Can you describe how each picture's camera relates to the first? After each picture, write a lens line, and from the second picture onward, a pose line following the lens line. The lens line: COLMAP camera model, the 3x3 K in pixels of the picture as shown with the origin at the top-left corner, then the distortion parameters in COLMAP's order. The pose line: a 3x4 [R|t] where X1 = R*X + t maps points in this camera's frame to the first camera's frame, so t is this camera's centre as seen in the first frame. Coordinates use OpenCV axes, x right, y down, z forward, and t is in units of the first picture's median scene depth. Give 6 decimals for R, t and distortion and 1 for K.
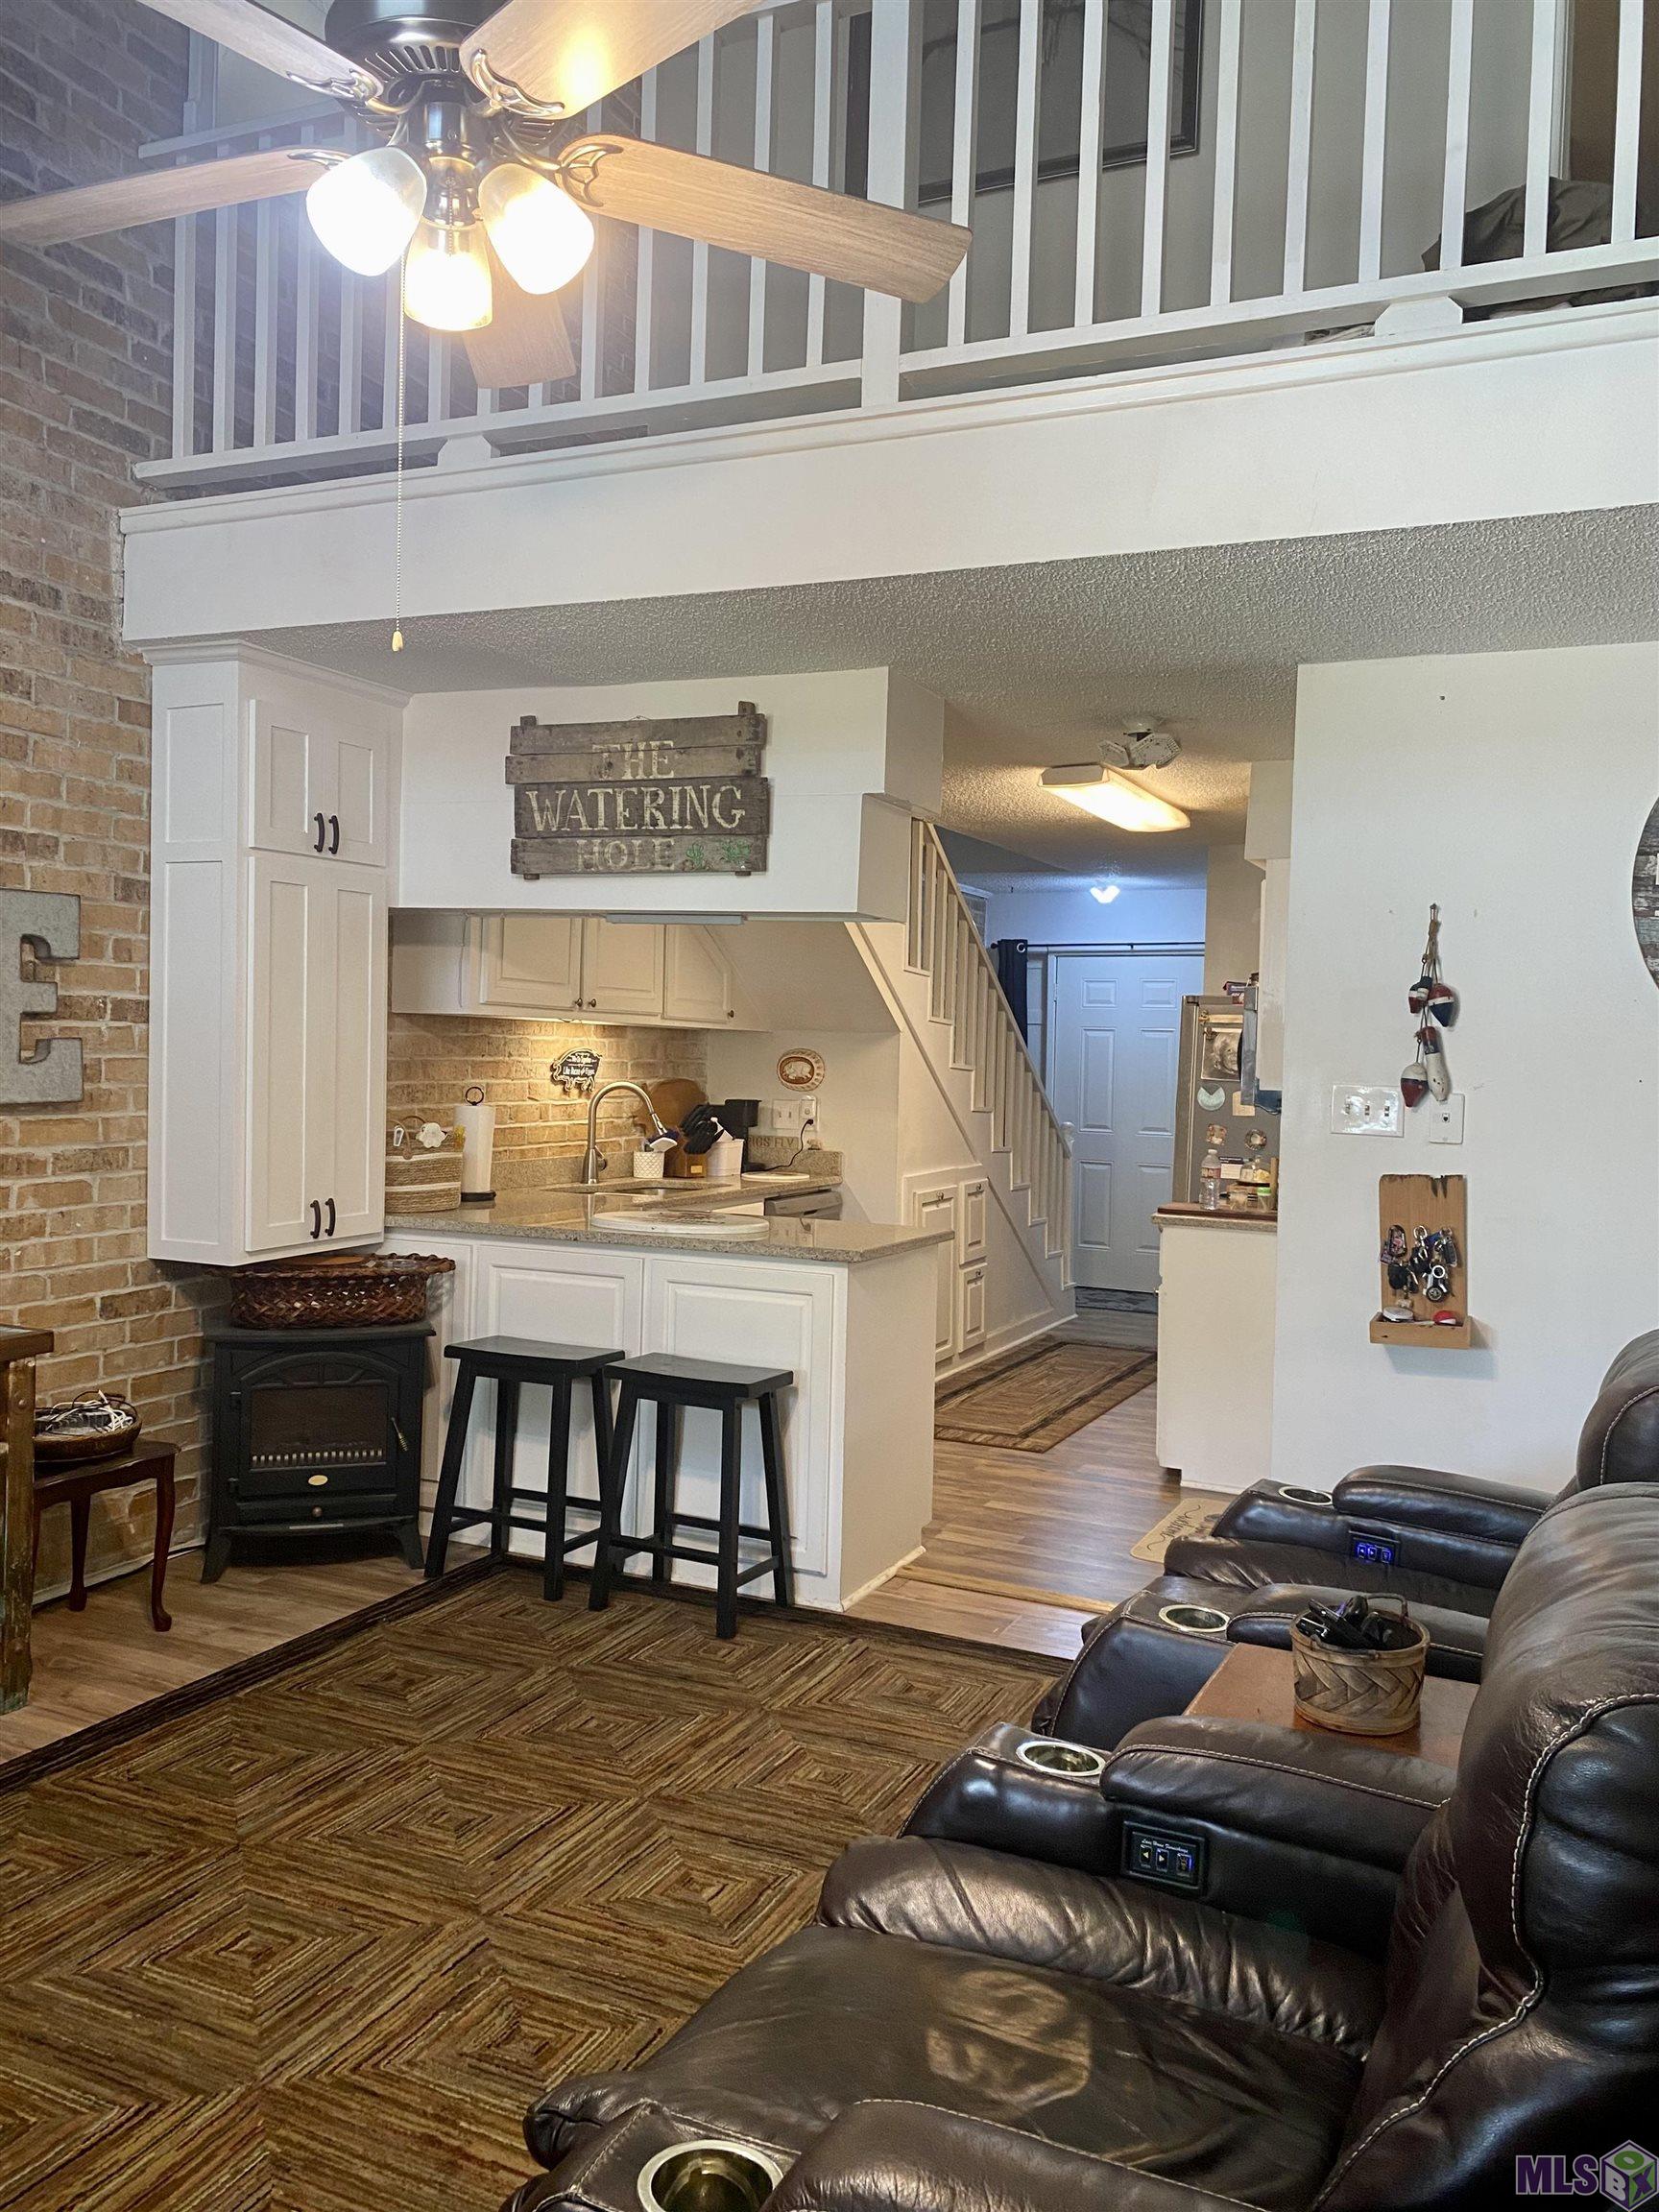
lens RADIAL K [[1707.0, 0, 829.5], [0, 1707.0, 1106.0], [0, 0, 1]] dist [0.069333, -0.002938]
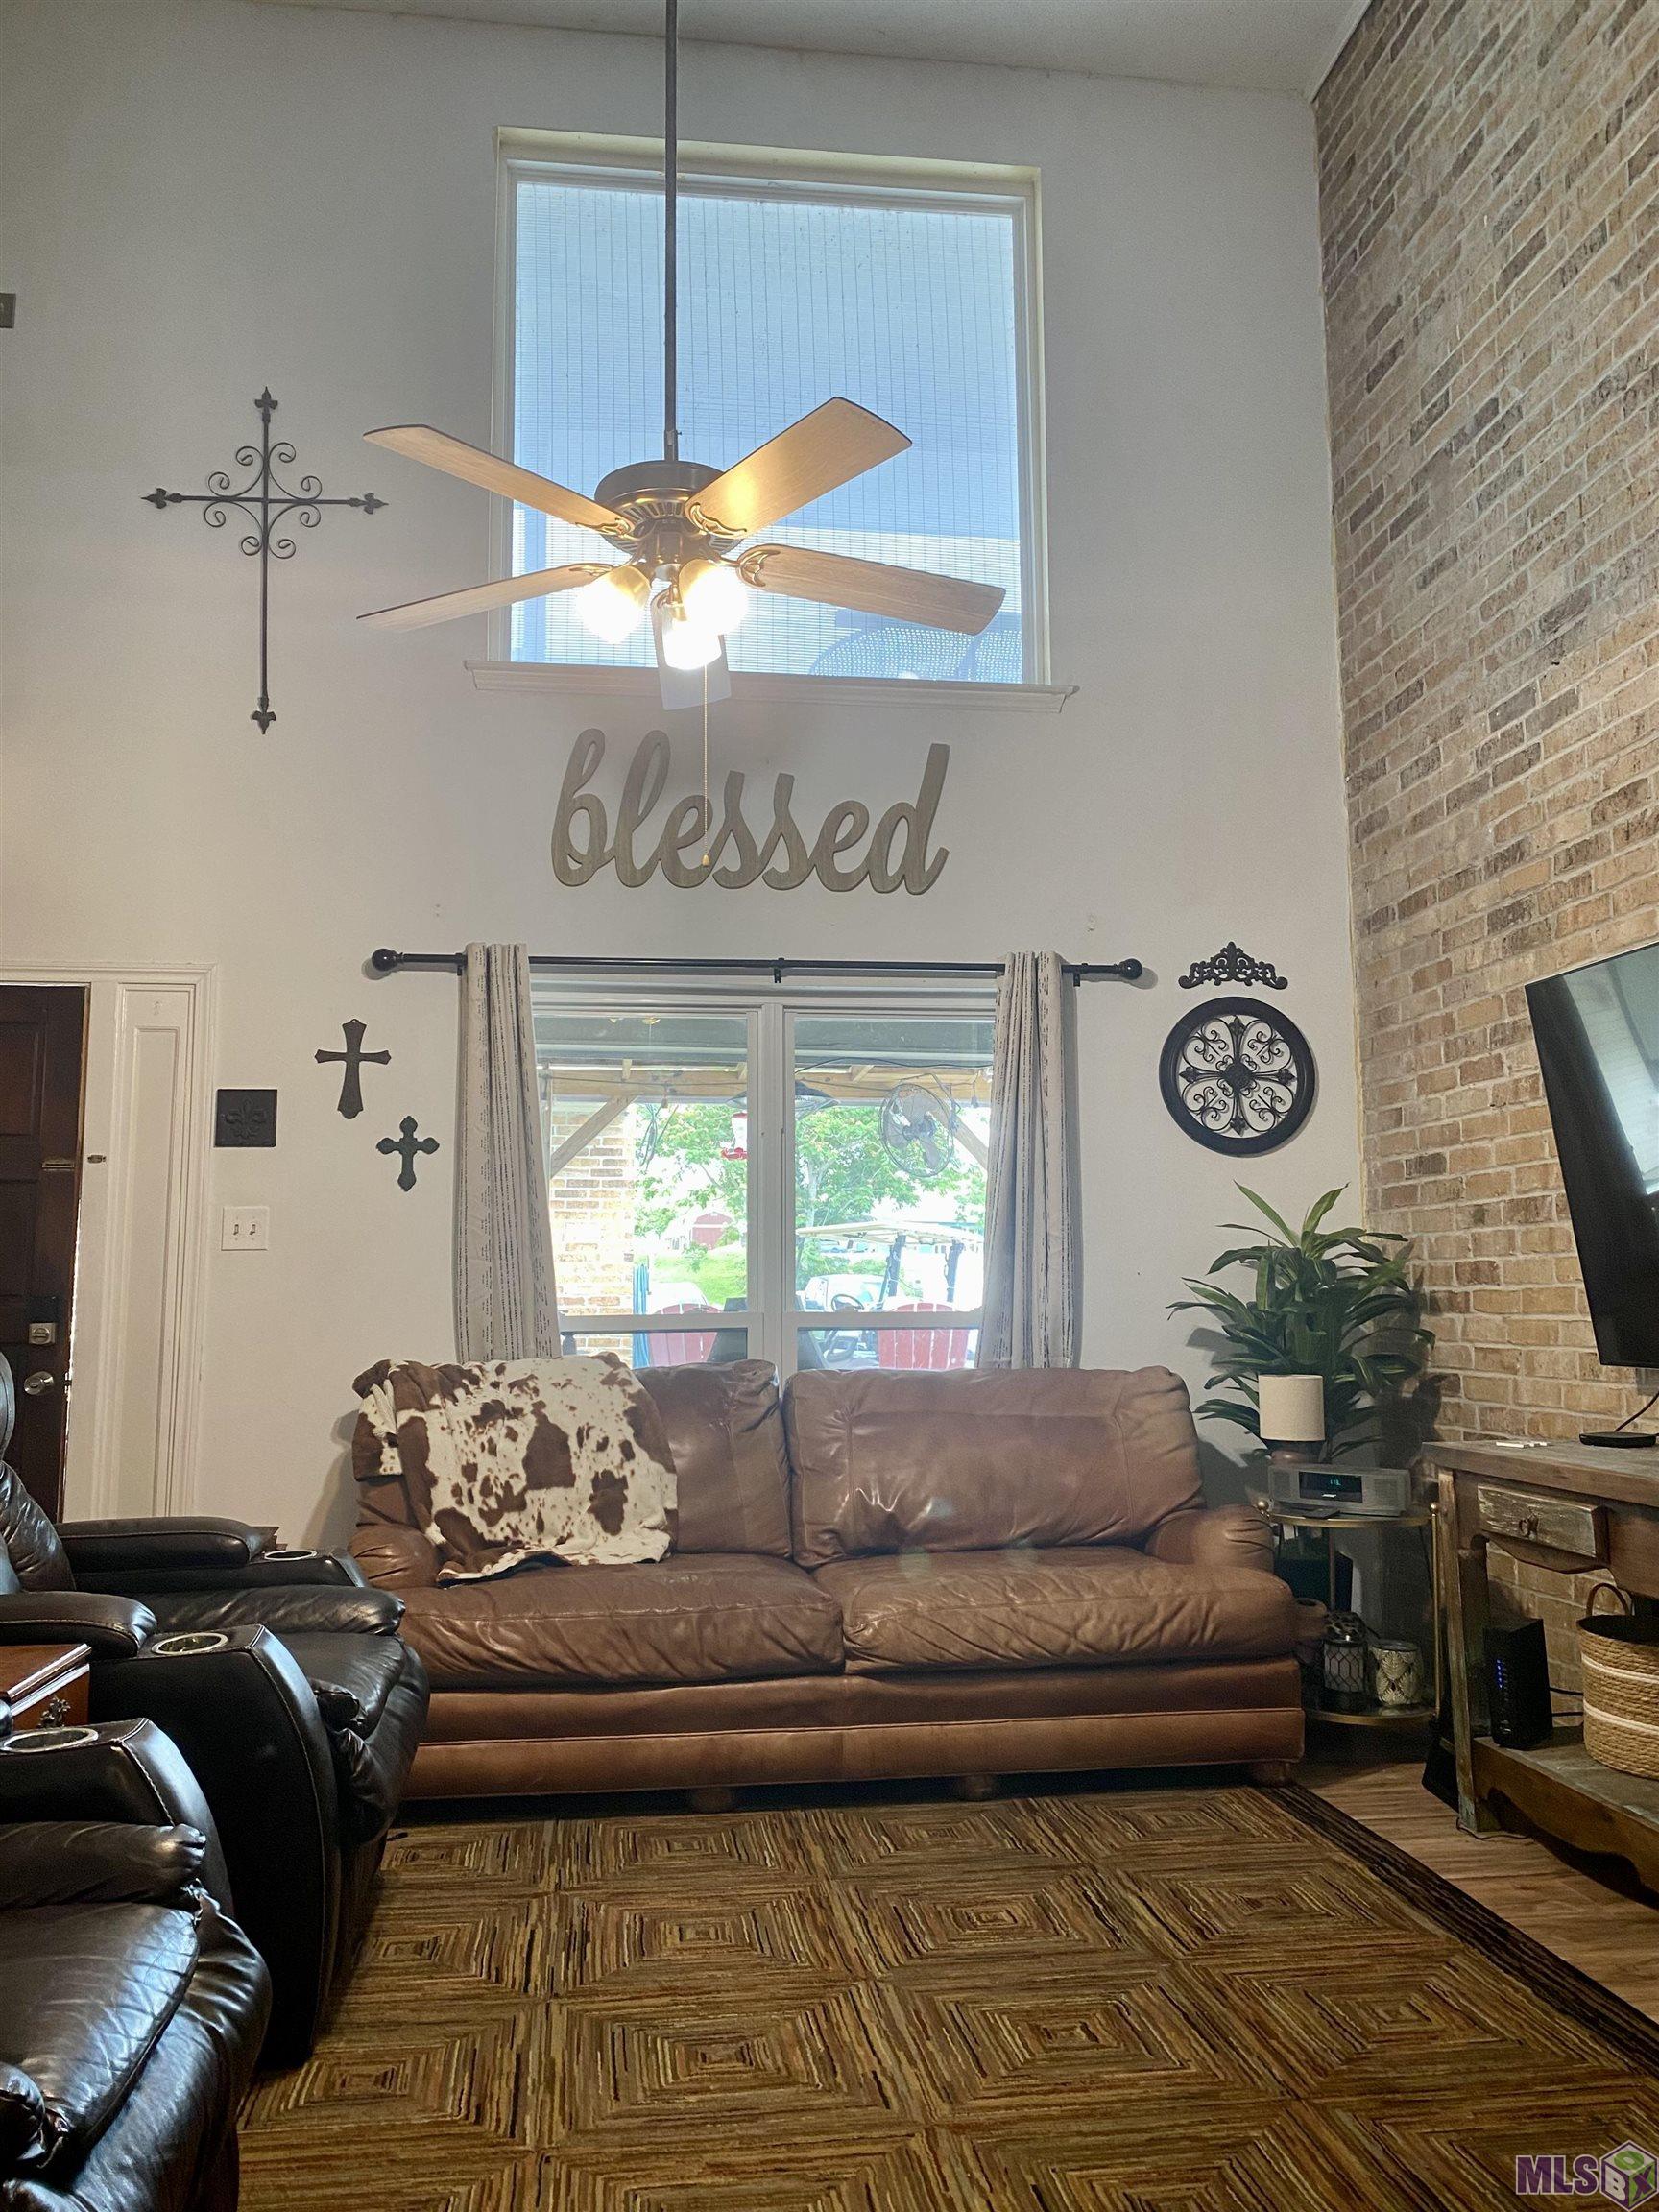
lens RADIAL K [[1697.4, 0, 814.9], [0, 1697.4, 1056.1], [0, 0, 1]] dist [0.041354, -0.009552]
pose [[-0.843183, -0.104499, -0.527373, 0.212511], [-0.038676, 0.990177, -0.134367, 0.048591], [0.536234, -0.092899, -0.838942, 1.092172]]
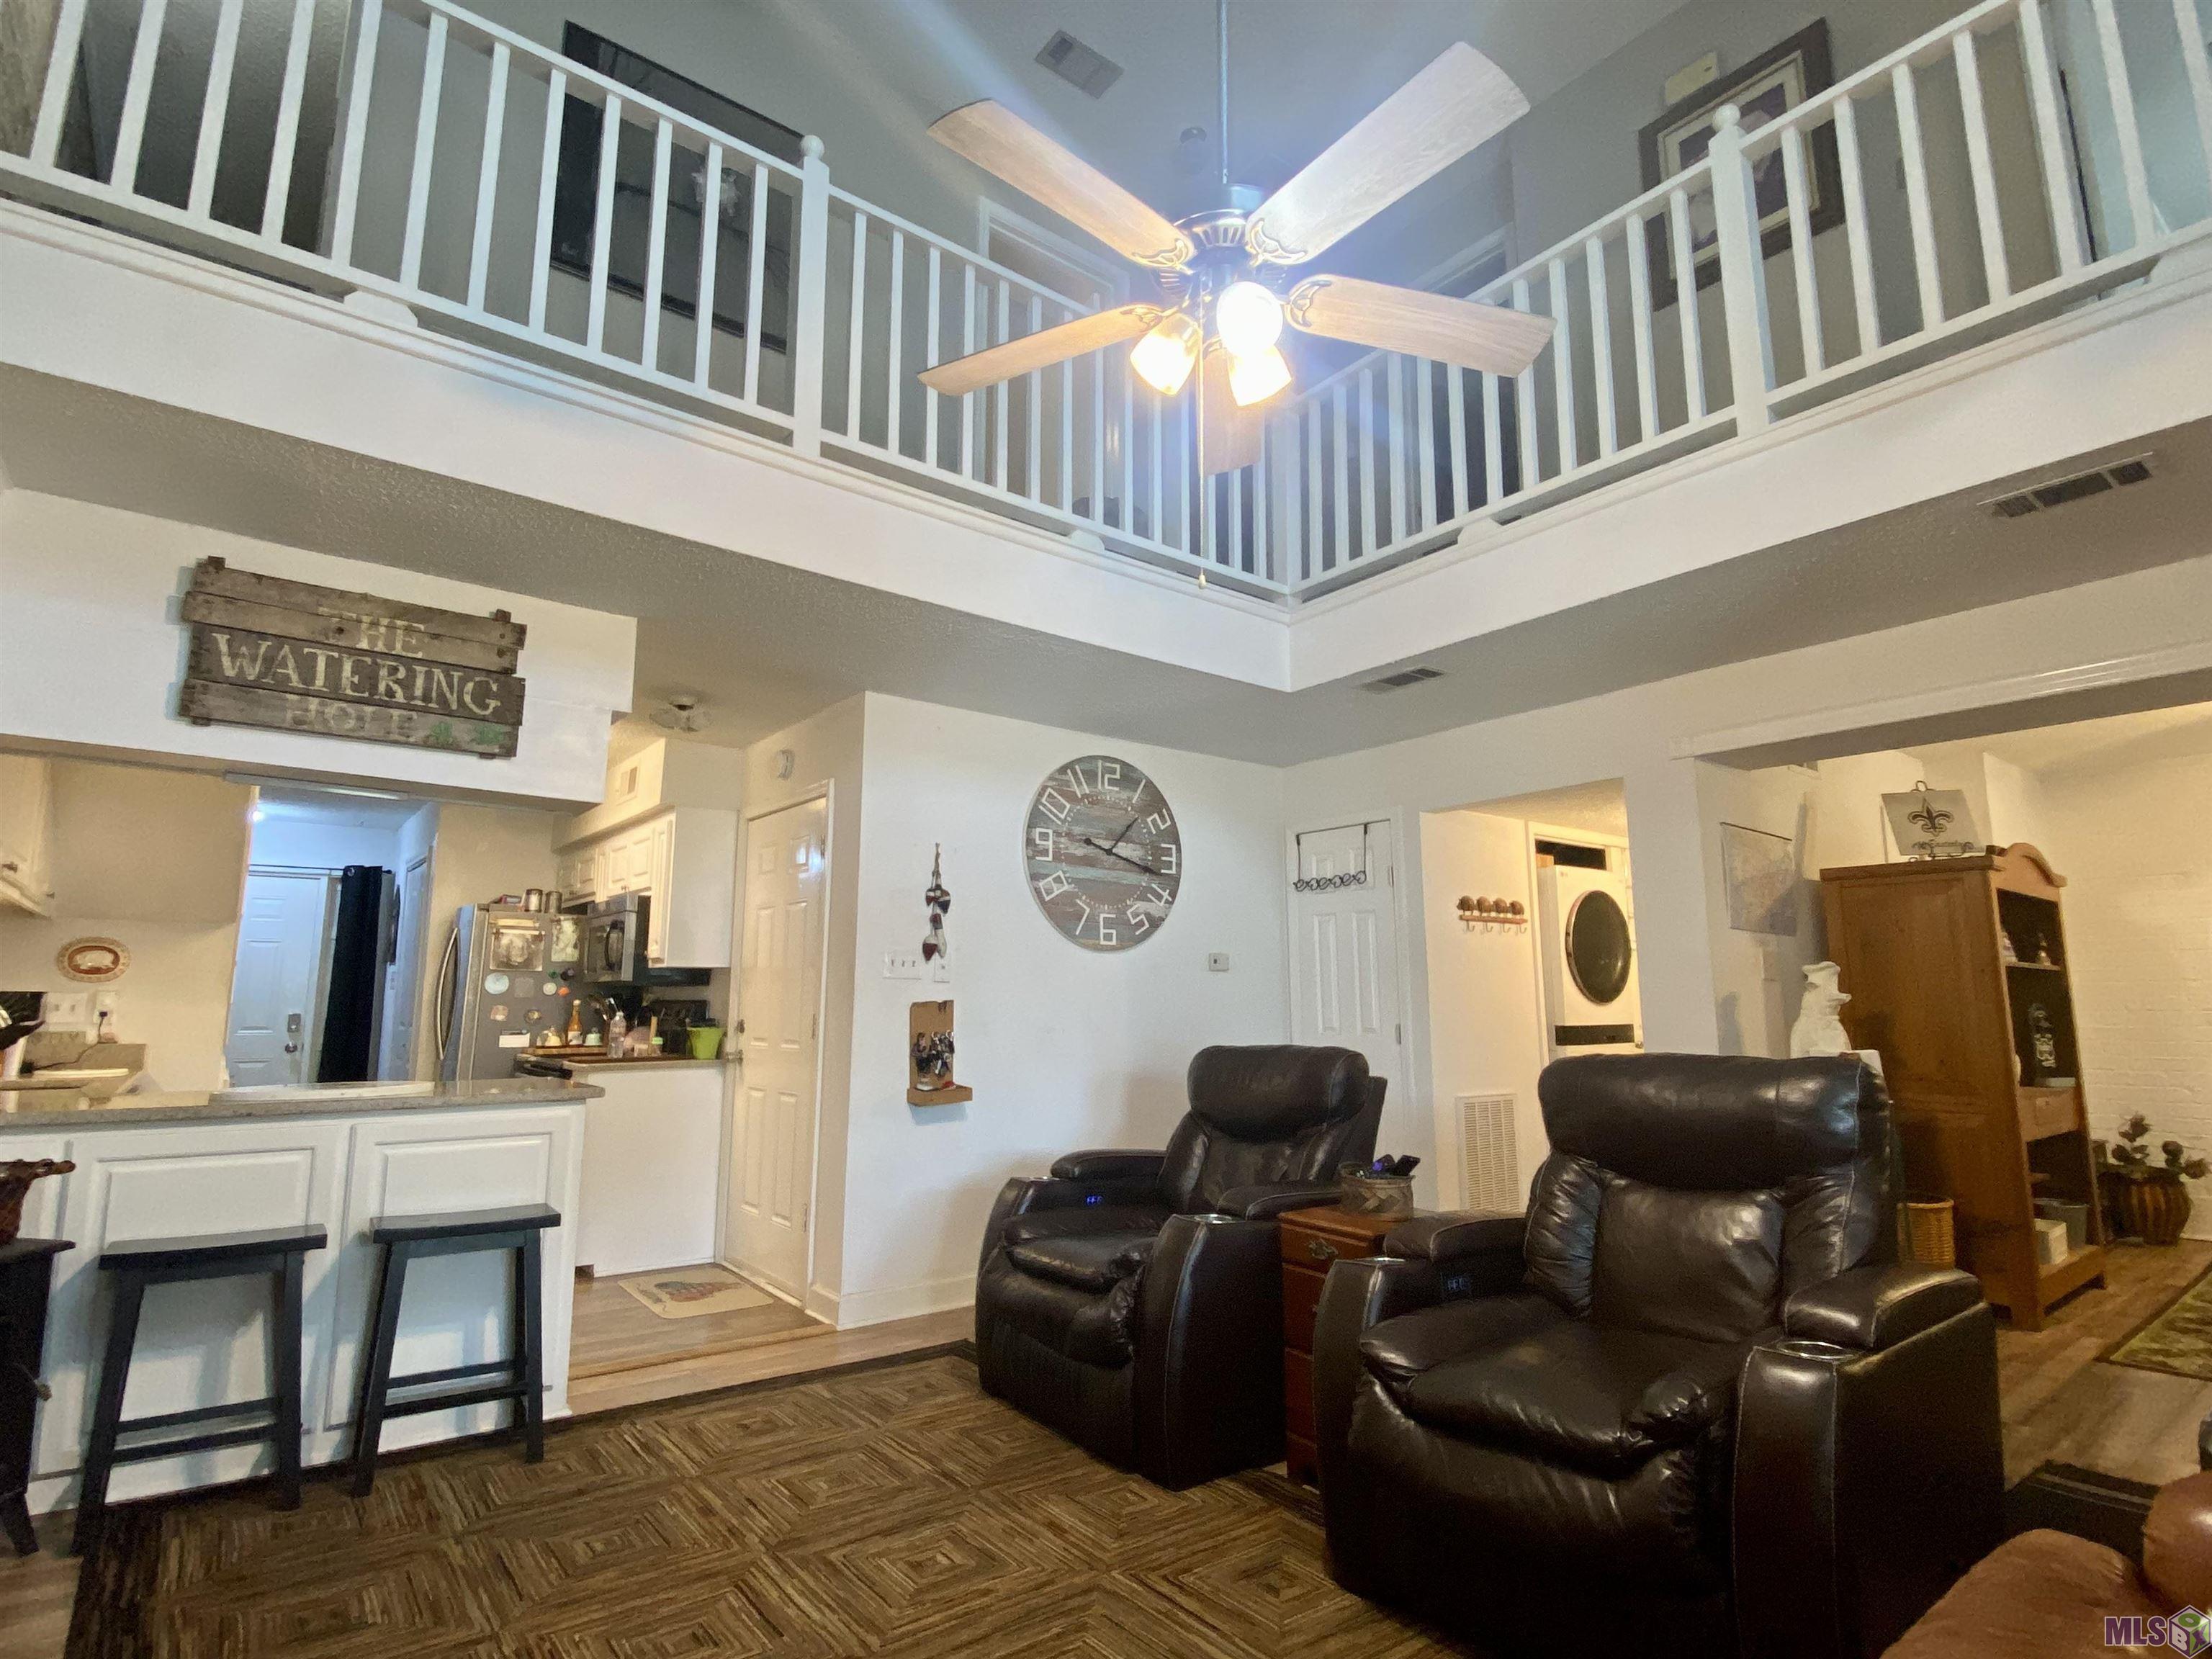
lens RADIAL K [[1129.3, 0, 1104.8], [0, 1129.3, 842.2], [0, 0, 1]] dist [0.000390, -0.009393]
pose [[0.456358, 0.099138, 0.884256, -0.521454], [0.044260, 0.990015, -0.133837, 0.037504], [-0.888695, 0.100214, 0.447413, 0.319125]]
